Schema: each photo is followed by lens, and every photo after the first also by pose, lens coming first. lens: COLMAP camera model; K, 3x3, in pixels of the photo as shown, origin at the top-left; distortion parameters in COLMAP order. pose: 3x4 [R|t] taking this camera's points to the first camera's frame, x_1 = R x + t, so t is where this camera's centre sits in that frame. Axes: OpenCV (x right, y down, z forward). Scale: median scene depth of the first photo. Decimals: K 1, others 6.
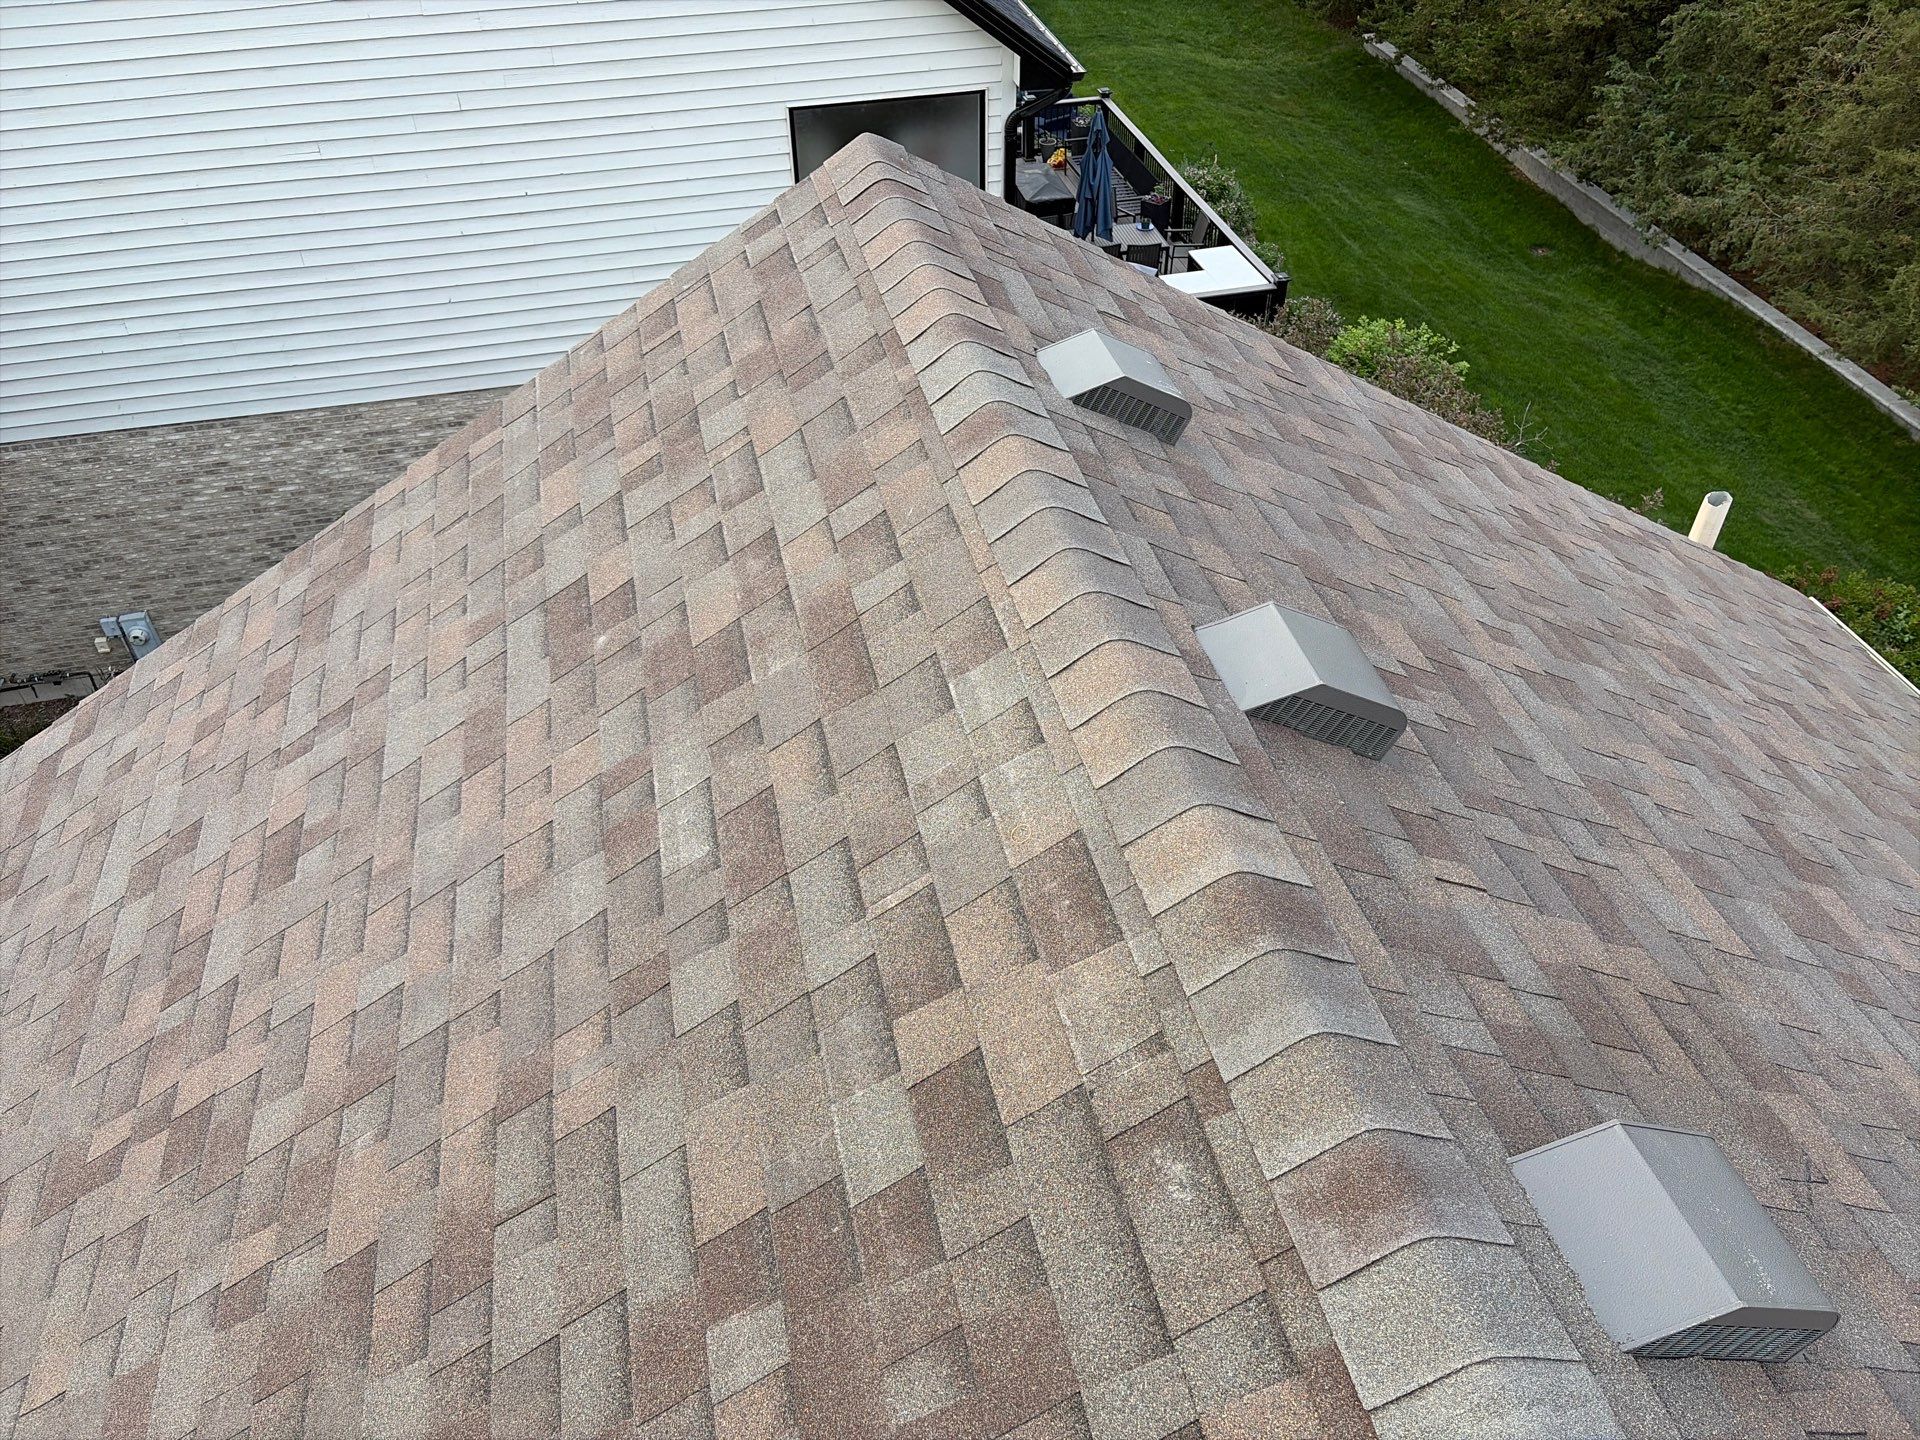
lens RADIAL K [[1454.2, 0, 948.9], [0, 1454.2, 707.5], [0, 0, 1]] dist [0.048950, -0.052491]
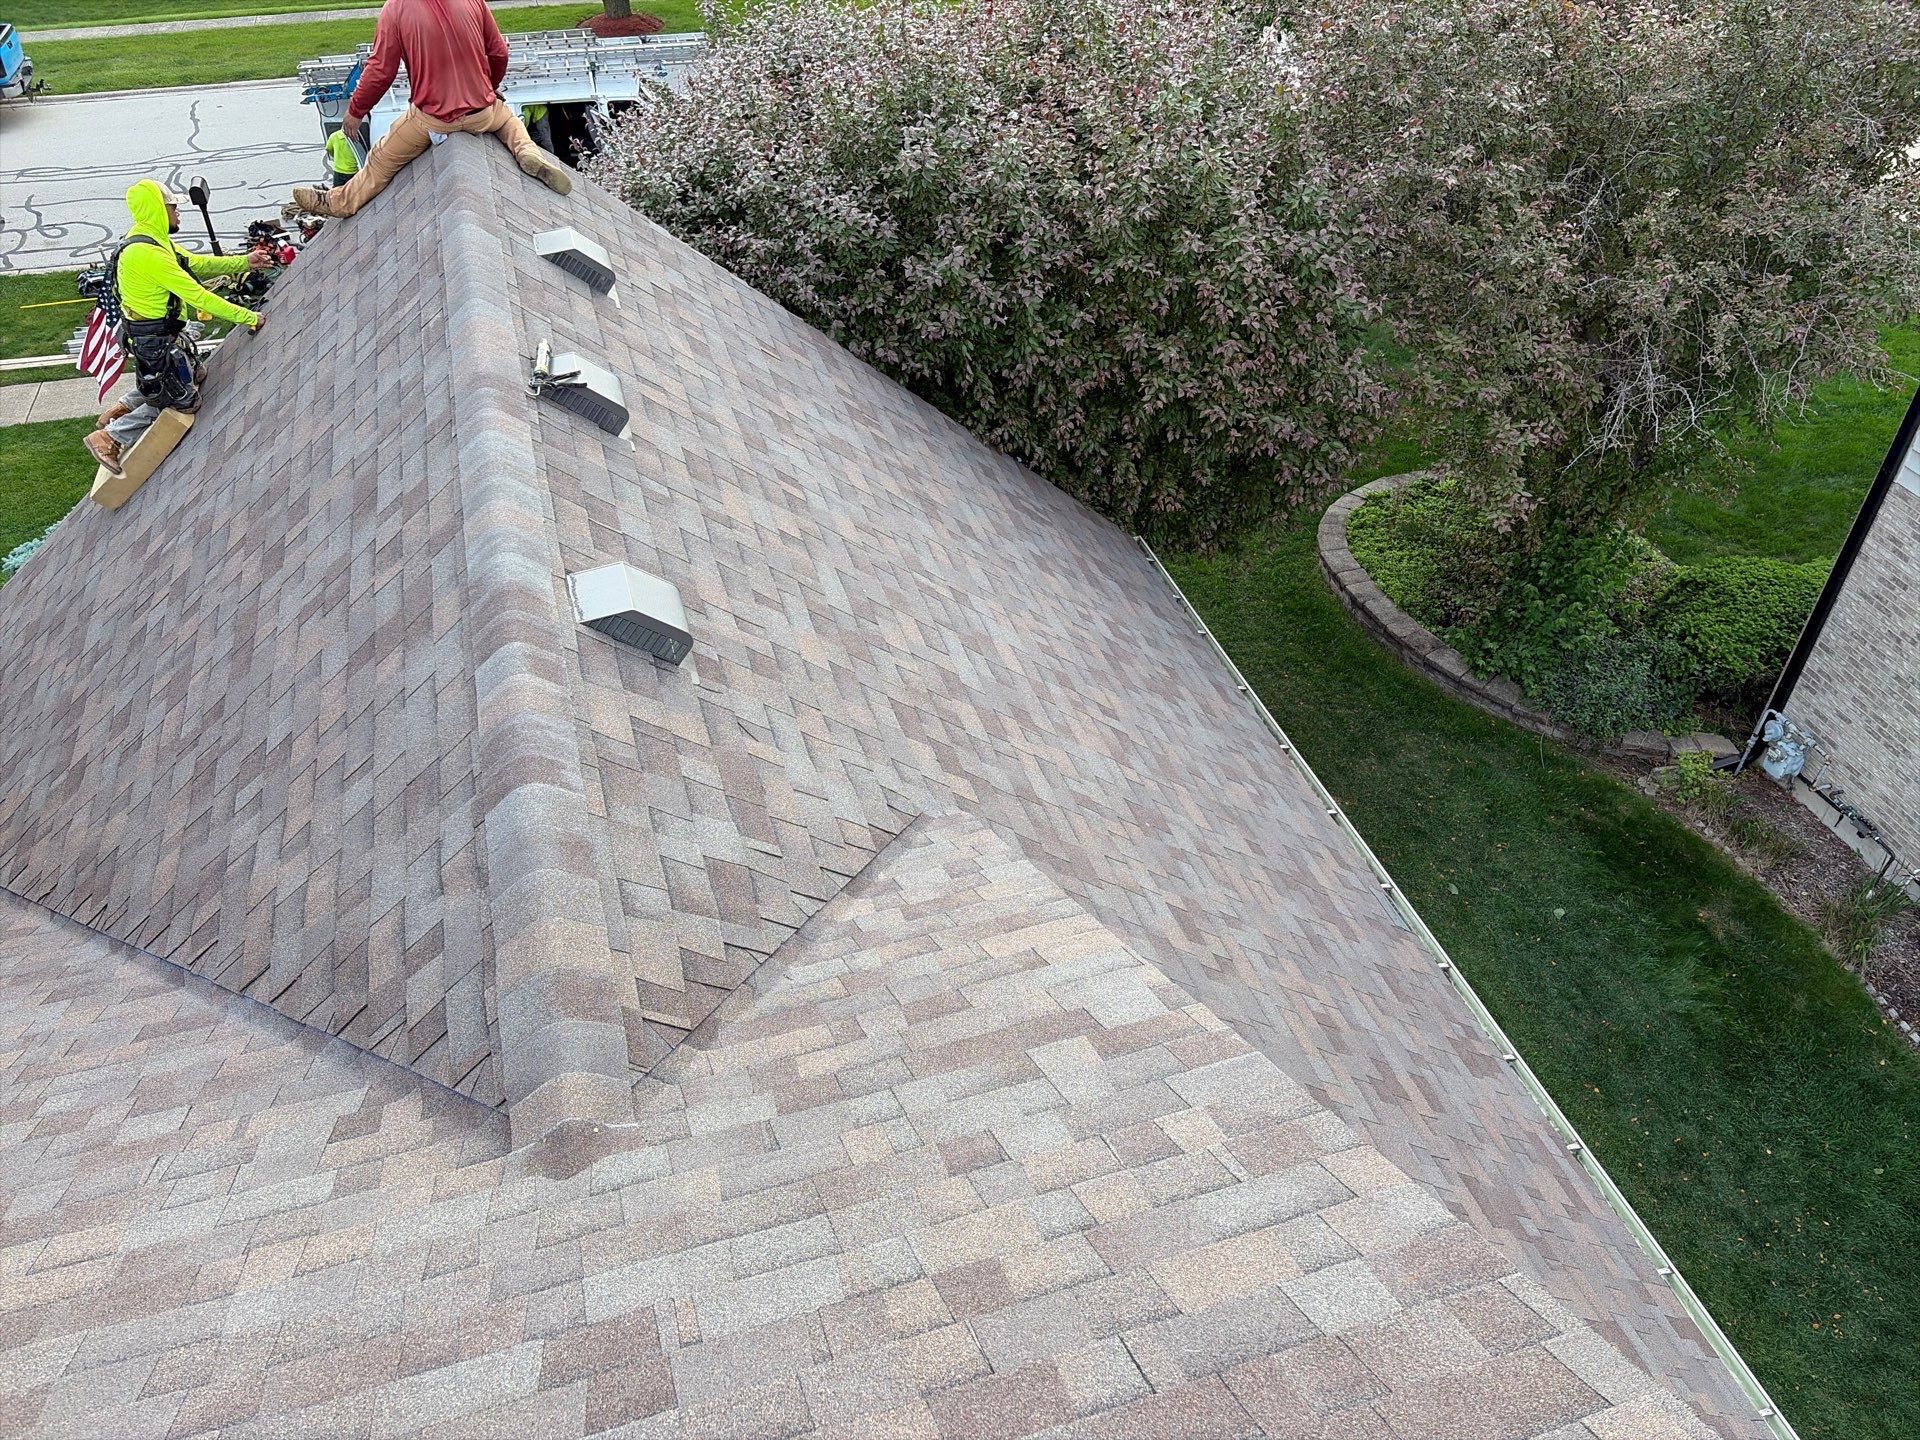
lens RADIAL K [[1445.8, 0, 963.4], [0, 1445.8, 722.5], [0, 0, 1]] dist [0.044962, -0.044571]
pose [[0.076660, 0.660941, -0.746512, -0.261717], [-0.655087, 0.597824, 0.462025, -0.325895], [0.751654, 0.453612, 0.478803, 0.675578]]
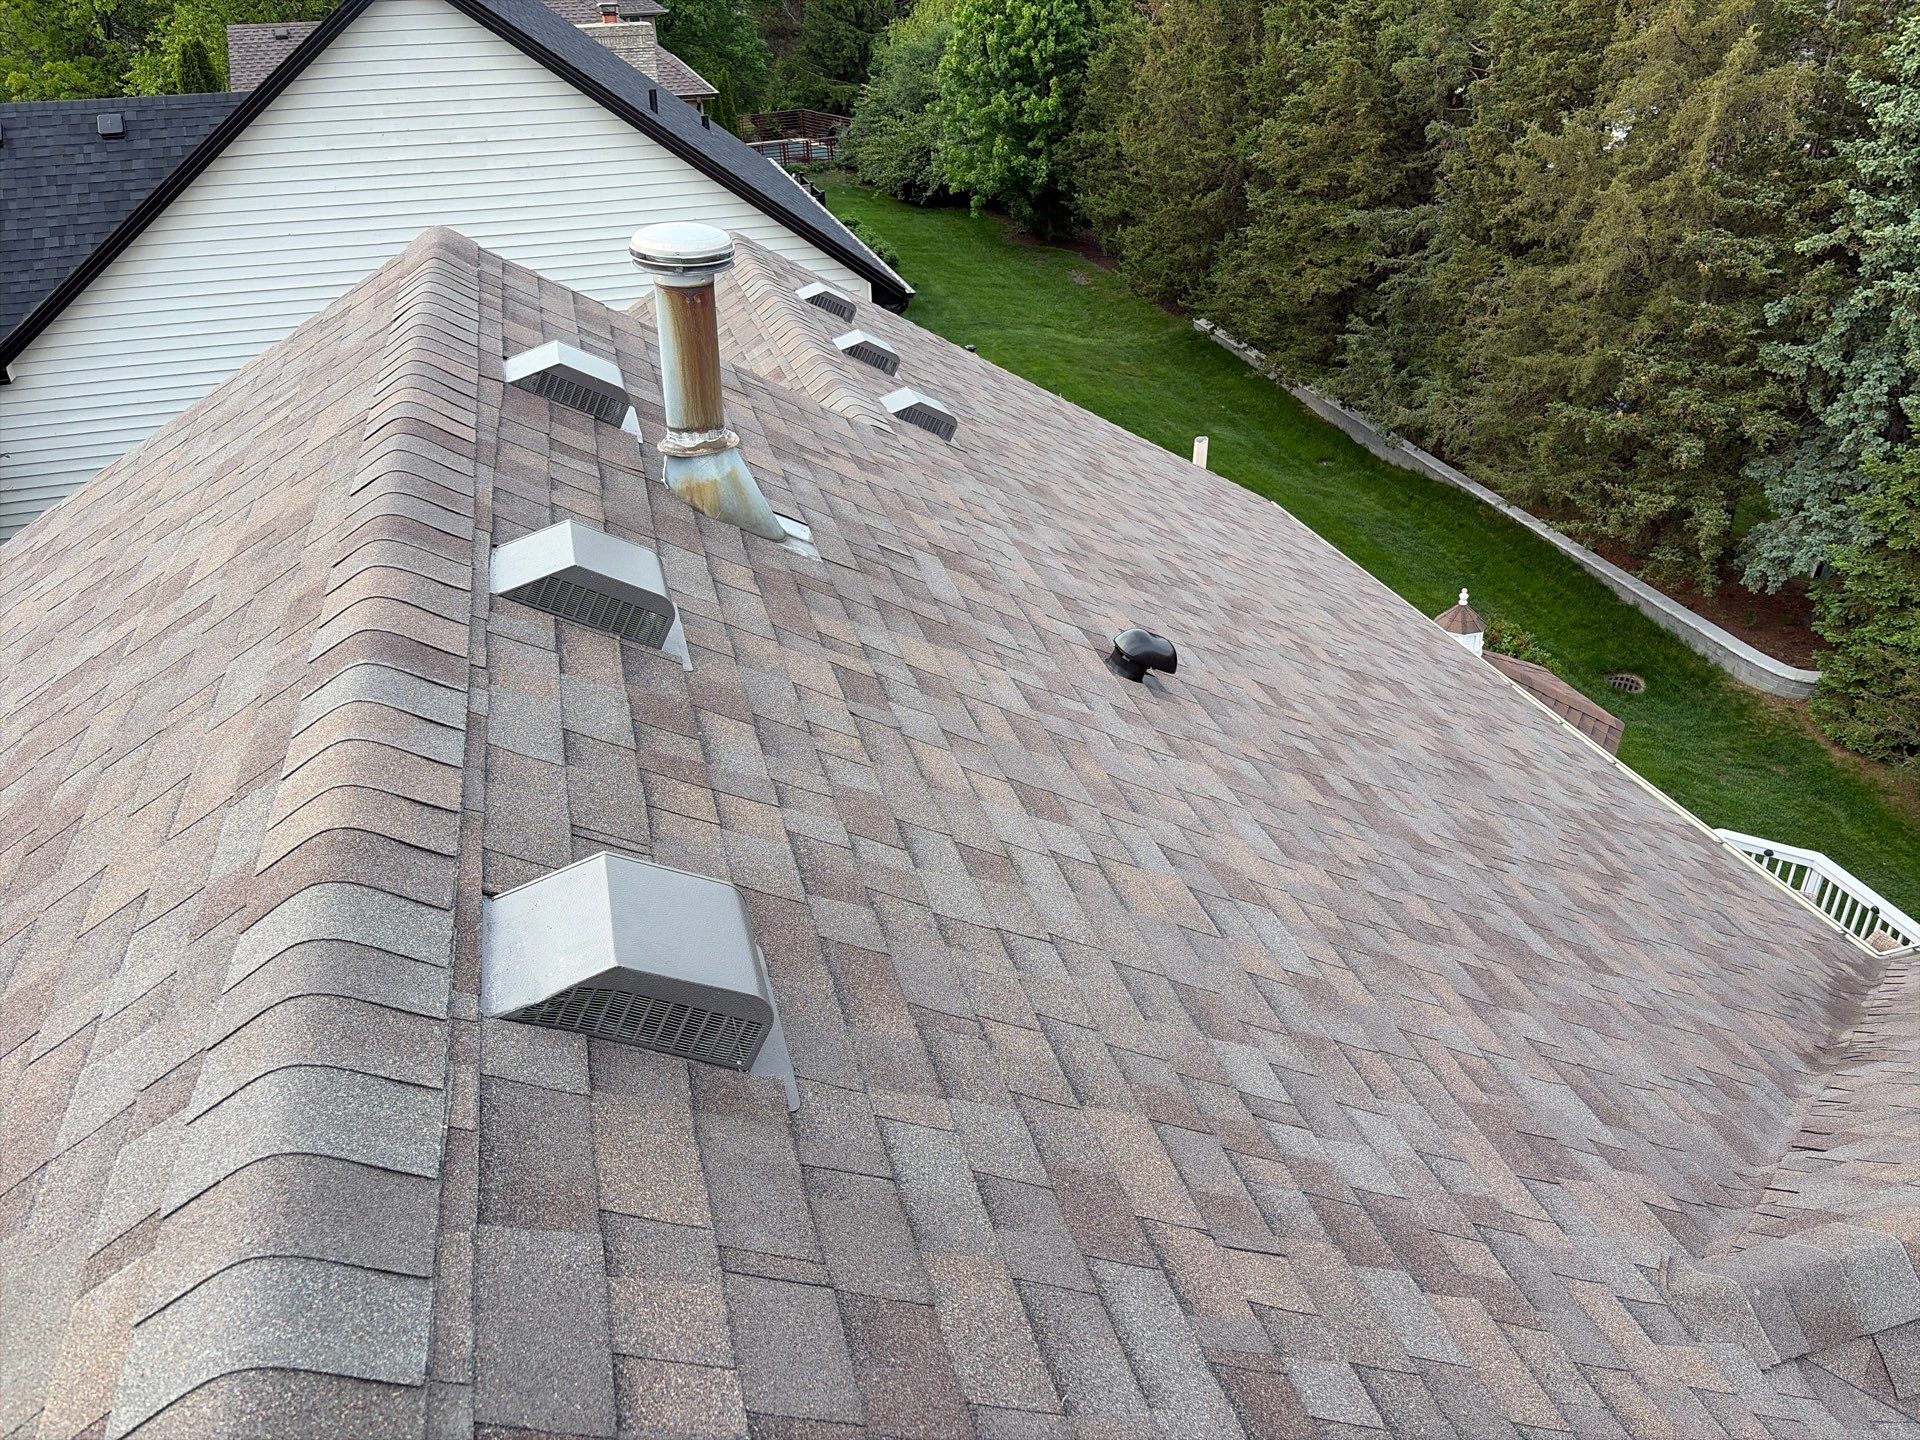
lens RADIAL K [[1455.7, 0, 968.1], [0, 1455.7, 714.9], [0, 0, 1]] dist [0.042473, -0.042918]
pose [[0.998398, -0.032730, 0.046145, 0.174827], [0.041102, 0.980117, -0.194115, 0.778888], [-0.038874, 0.195700, 0.979893, -1.058837]]
